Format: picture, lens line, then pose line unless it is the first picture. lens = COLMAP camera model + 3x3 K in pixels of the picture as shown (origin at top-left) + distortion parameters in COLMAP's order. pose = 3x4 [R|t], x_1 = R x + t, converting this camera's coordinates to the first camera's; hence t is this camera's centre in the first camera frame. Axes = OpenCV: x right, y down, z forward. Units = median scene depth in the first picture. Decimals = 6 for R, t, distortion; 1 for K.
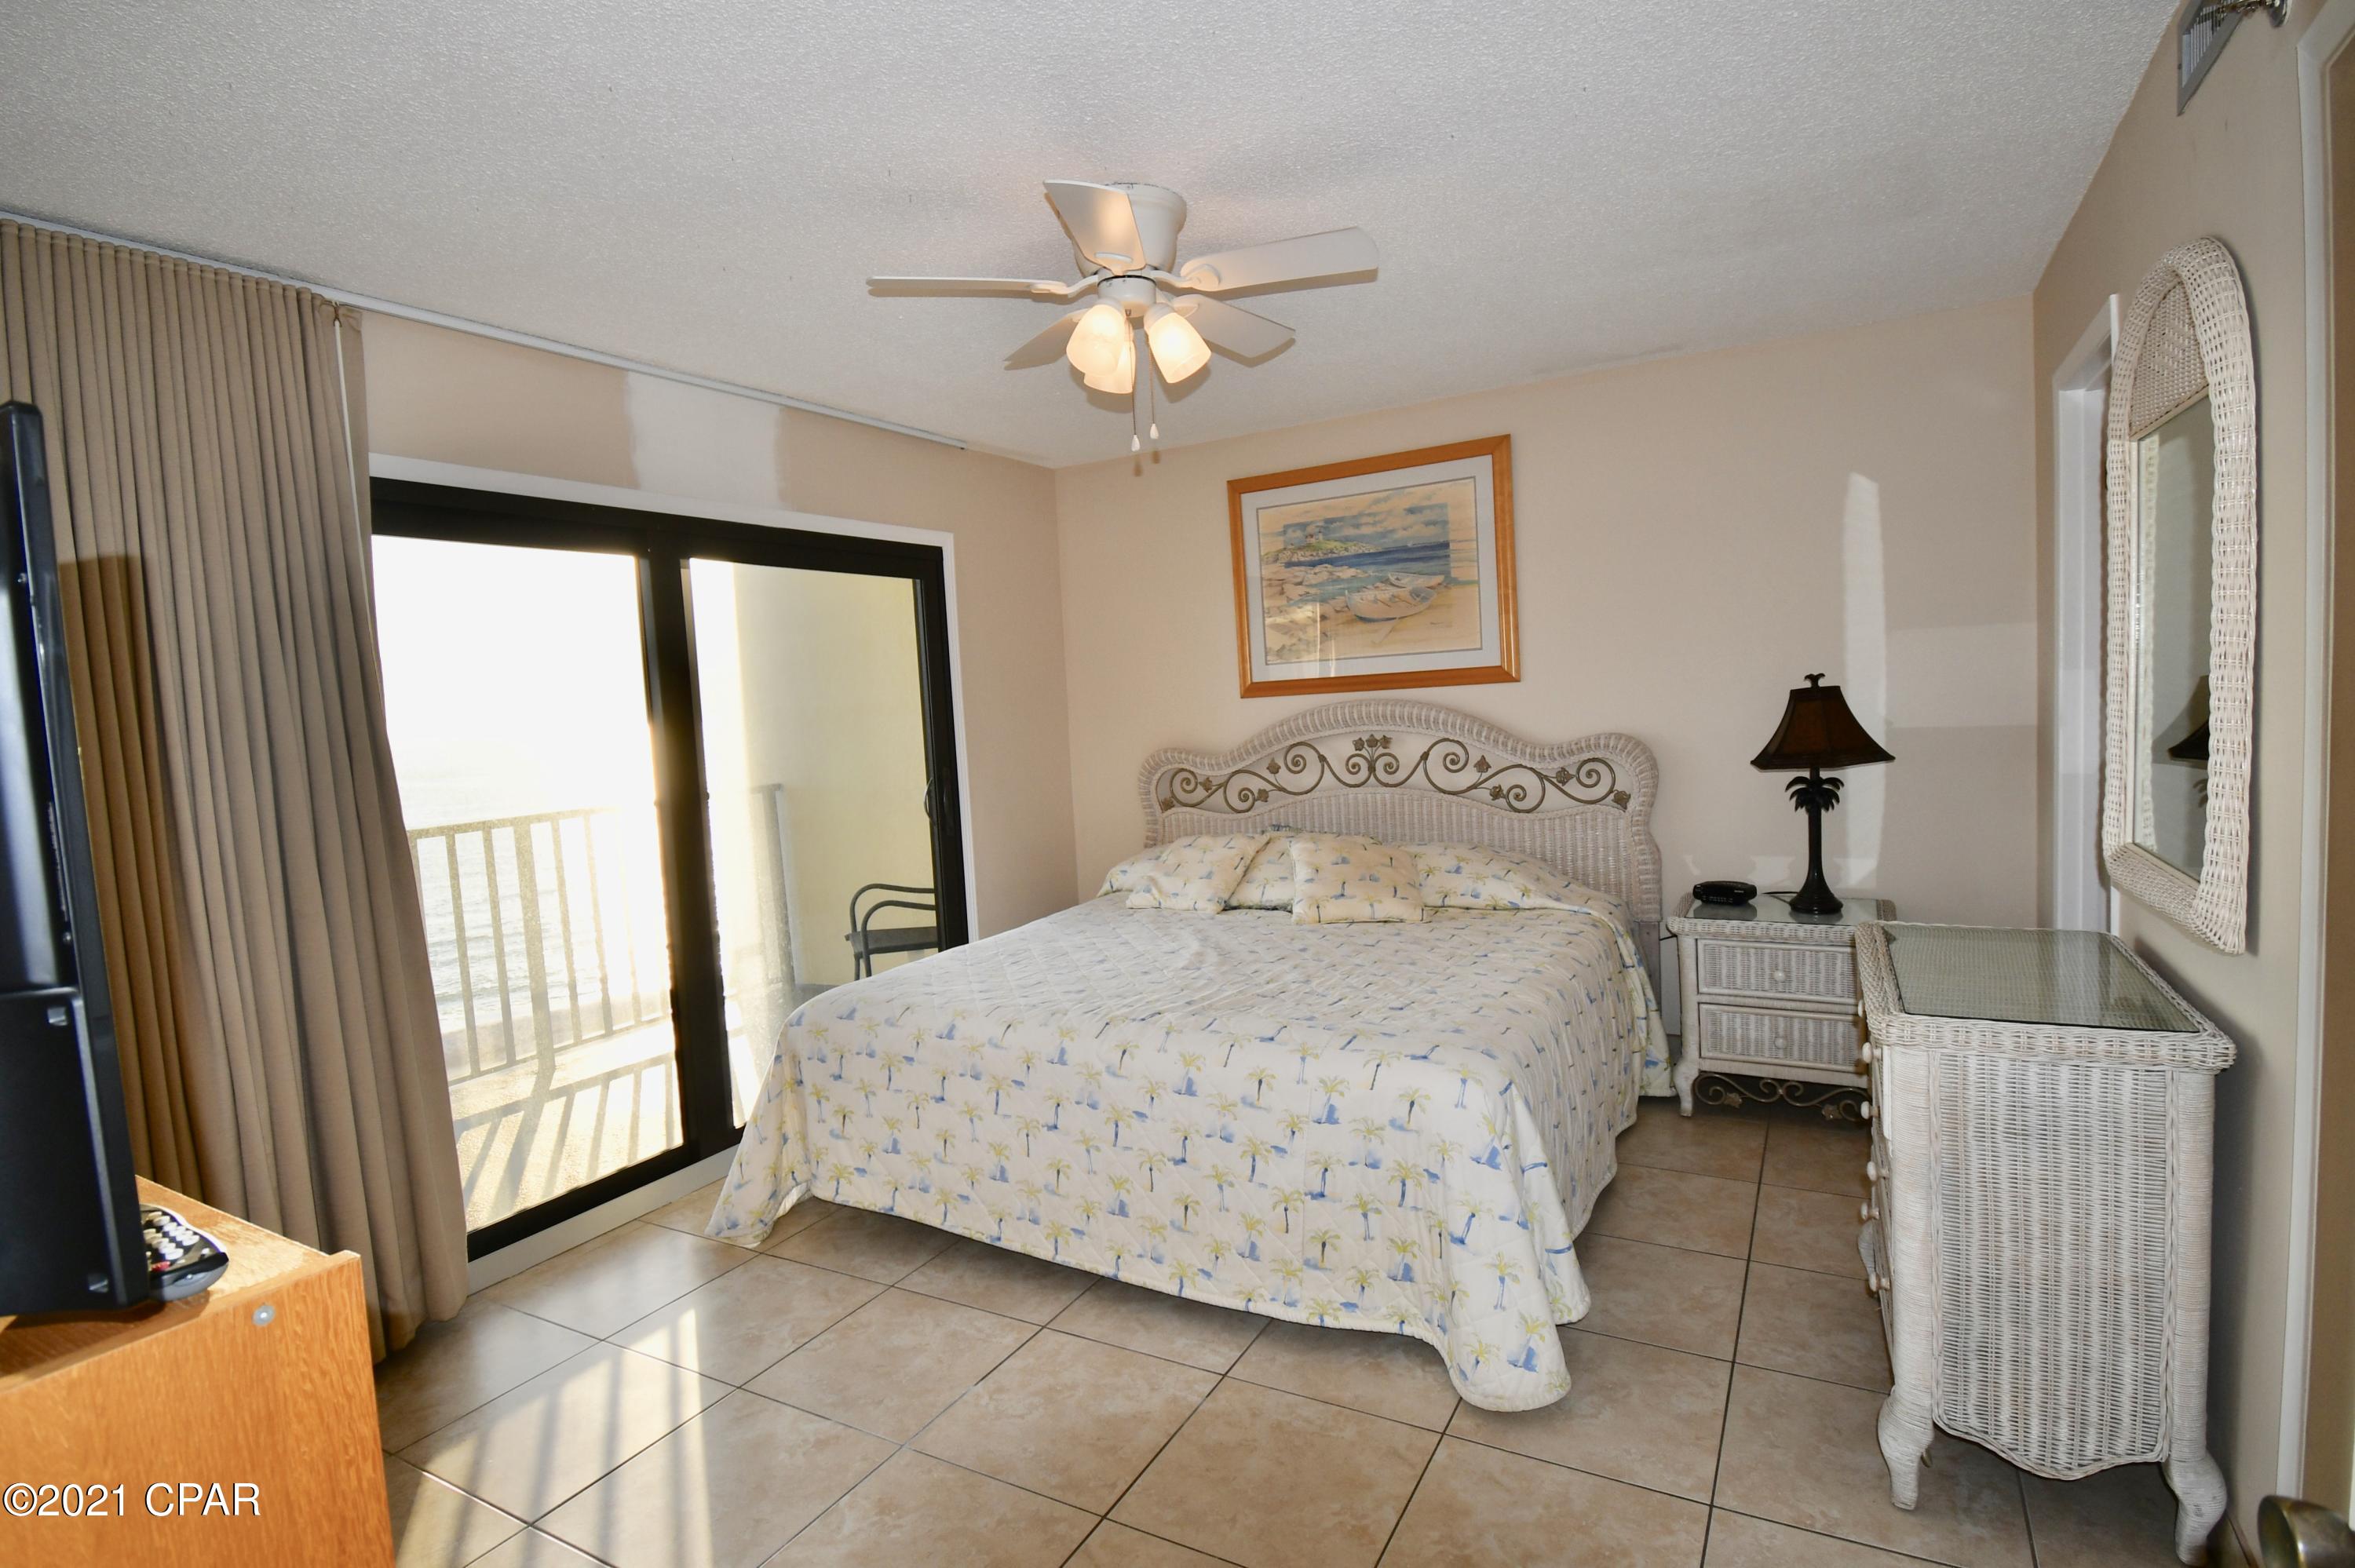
lens RADIAL K [[1090.0, 0, 1181.9], [0, 1090.0, 780.8], [0, 0, 1]] dist [0.021949, -0.029292]
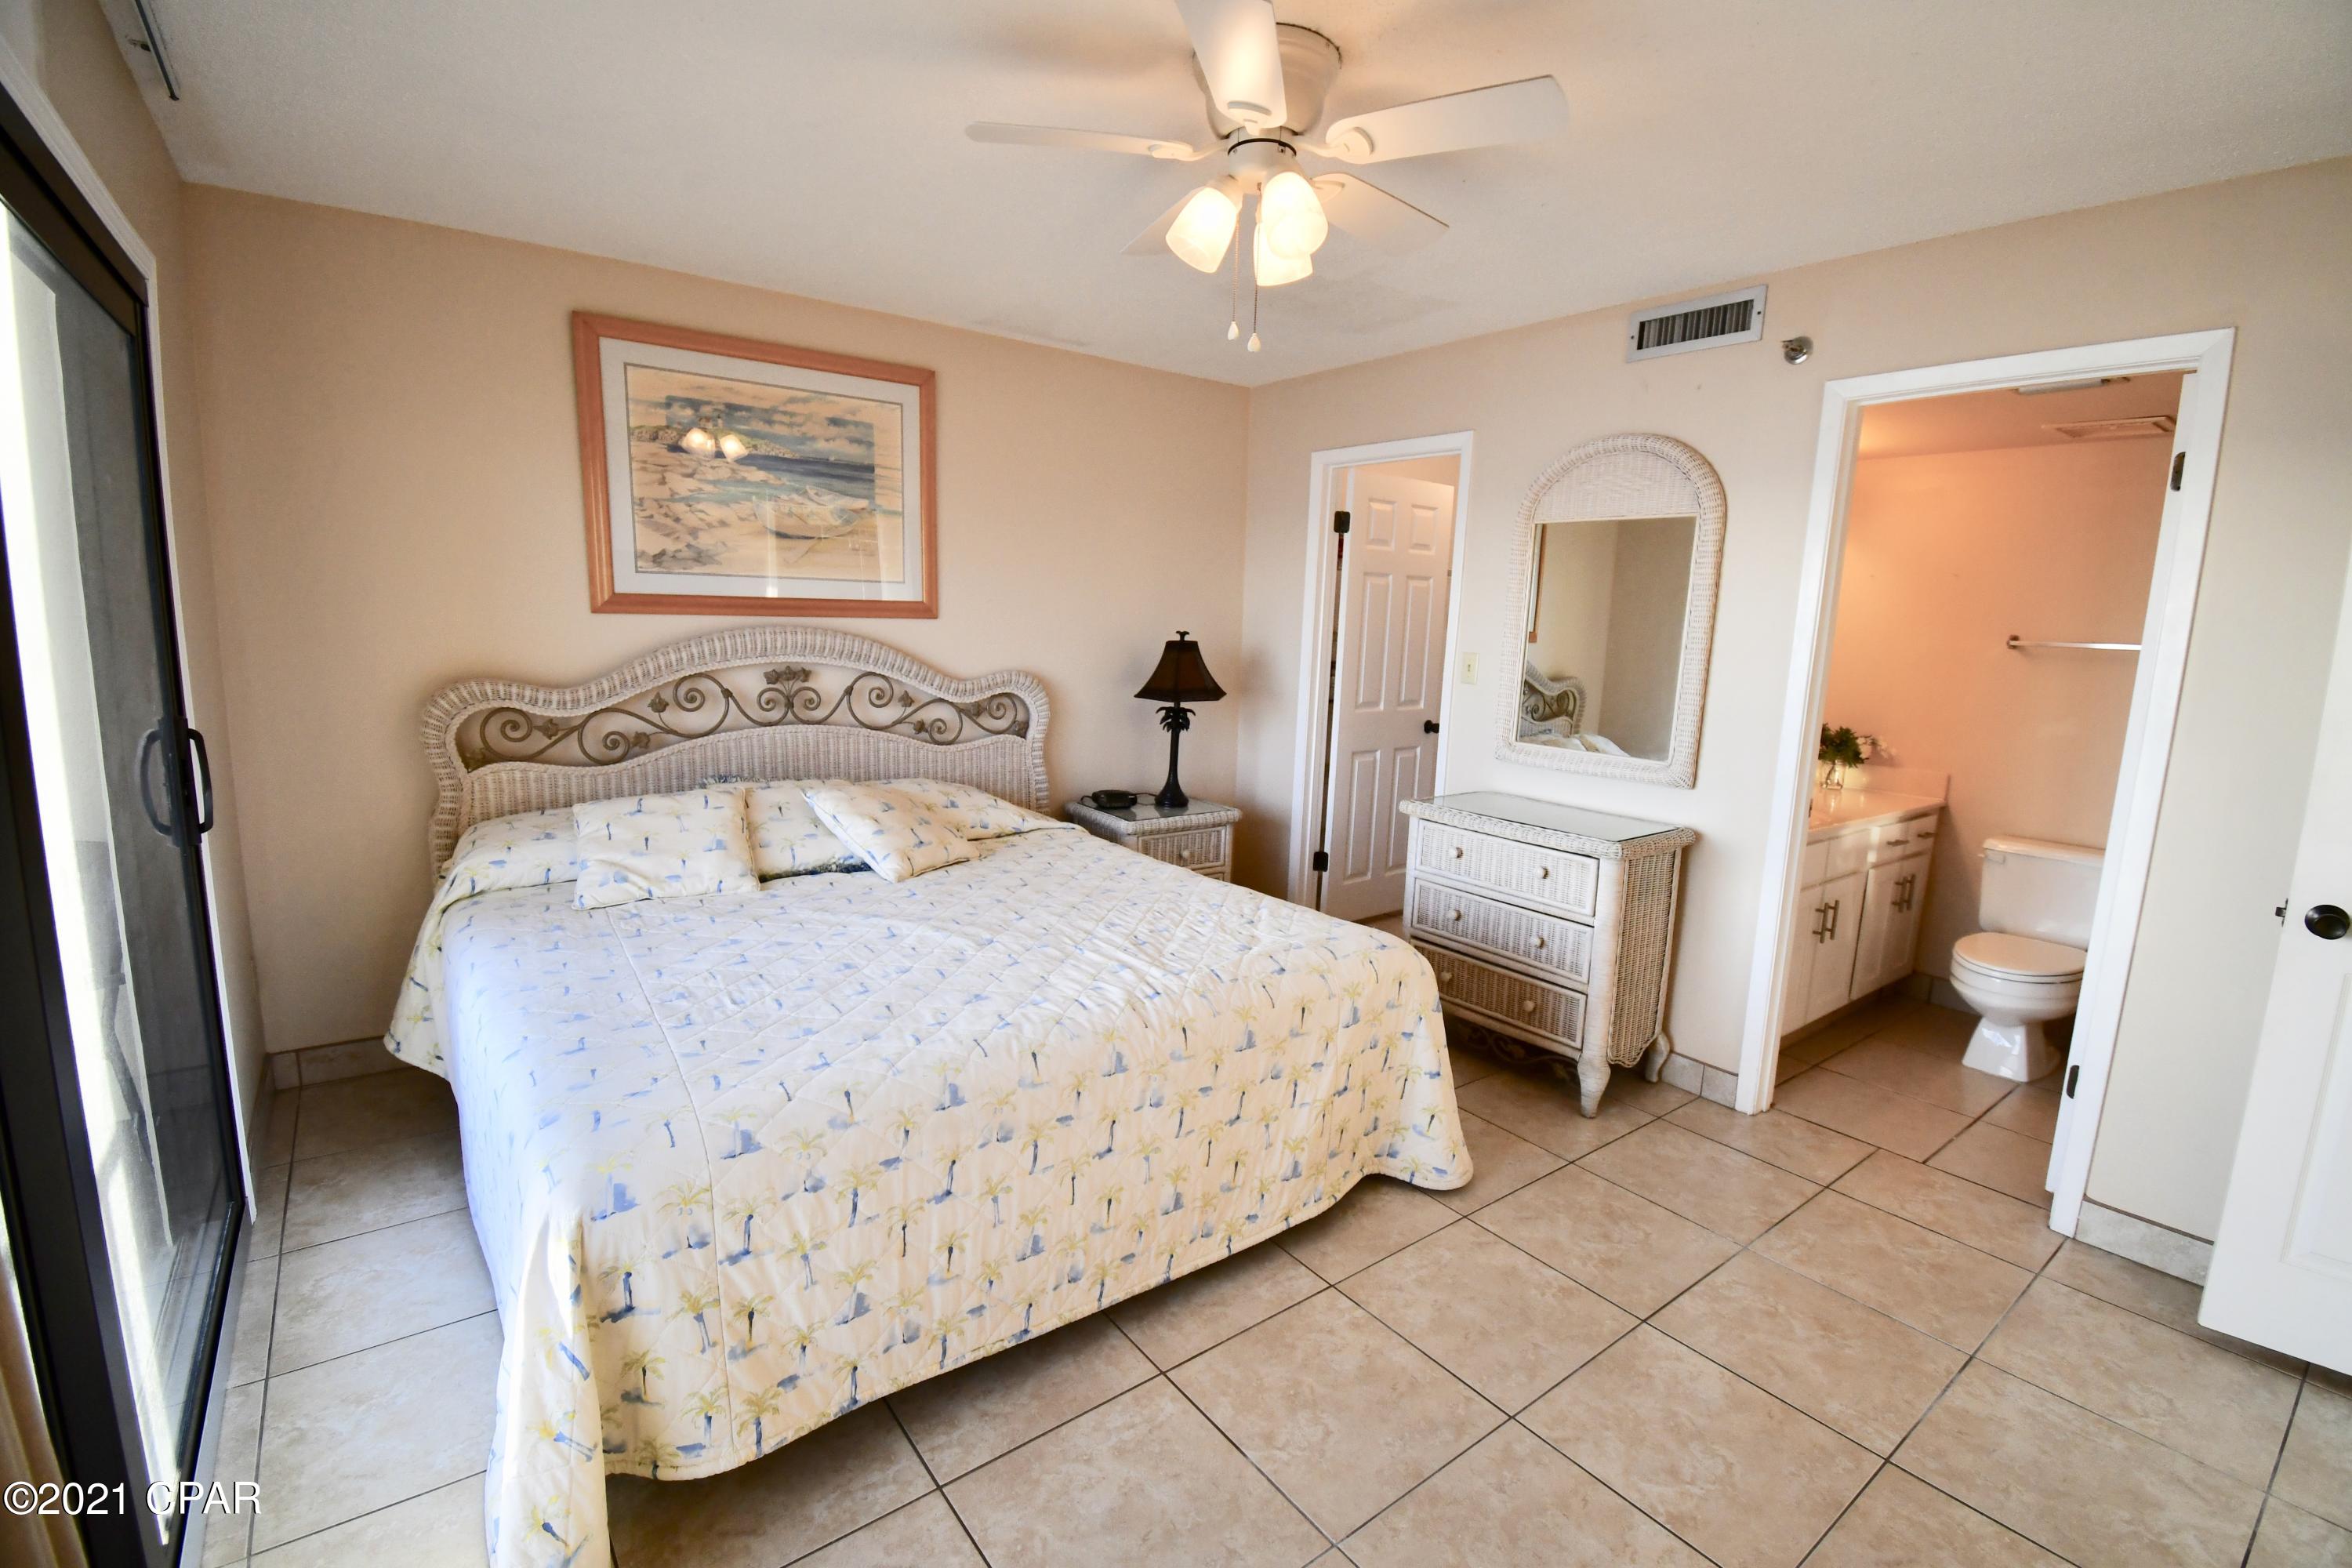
lens RADIAL K [[981.0, 0, 1176.0], [0, 981.0, 784.0], [0, 0, 1]] dist [0.016961, -0.020091]
pose [[0.447975, -0.086104, 0.889890, -0.429549], [0.015151, 0.995940, 0.088738, -0.013551], [-0.893918, -0.026270, 0.447460, 0.371978]]
